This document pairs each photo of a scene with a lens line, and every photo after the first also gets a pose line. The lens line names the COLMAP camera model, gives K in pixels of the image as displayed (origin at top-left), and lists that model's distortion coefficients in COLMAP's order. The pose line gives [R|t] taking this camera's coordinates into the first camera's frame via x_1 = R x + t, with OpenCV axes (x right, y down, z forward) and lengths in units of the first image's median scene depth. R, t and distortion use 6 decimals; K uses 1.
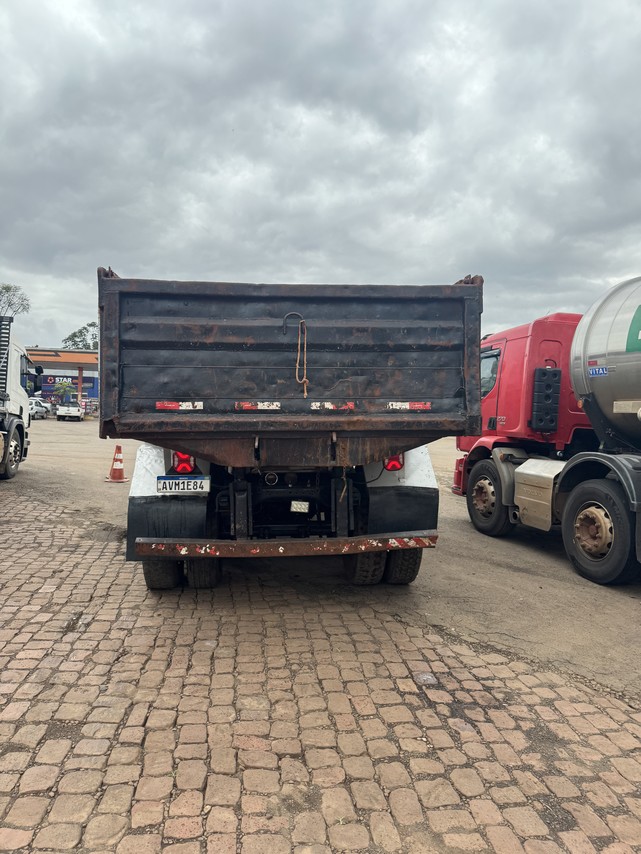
lens RADIAL K [[604.4, 0, 321.1], [0, 604.4, 422.9], [0, 0, 1]] dist [0.034677, -0.062136]
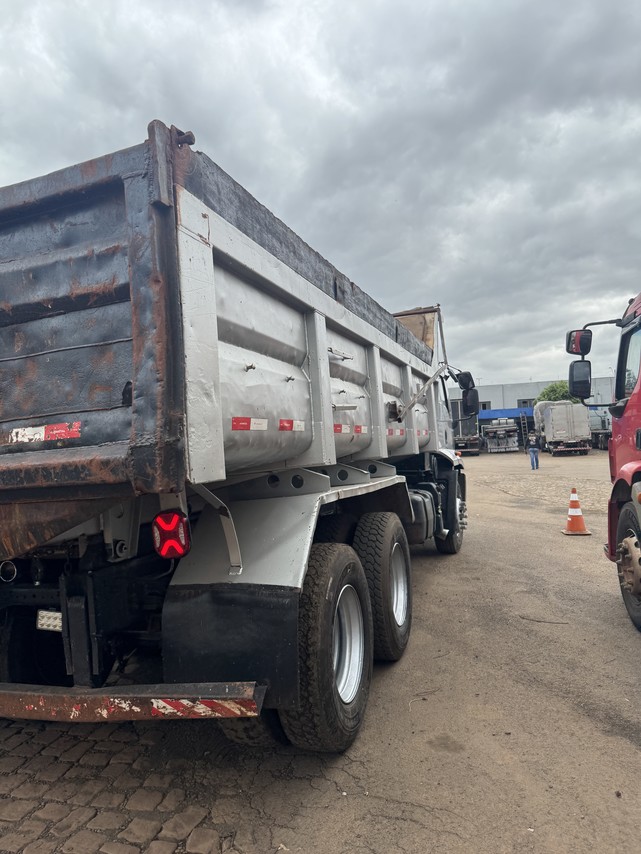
lens RADIAL K [[604.4, 0, 318.8], [0, 604.4, 425.6], [0, 0, 1]] dist [0.034677, -0.062136]
pose [[0.896823, -0.089775, -0.433185, 0.363337], [0.069111, 0.995602, -0.063252, 0.006300], [0.436958, 0.026788, 0.899083, 0.462144]]
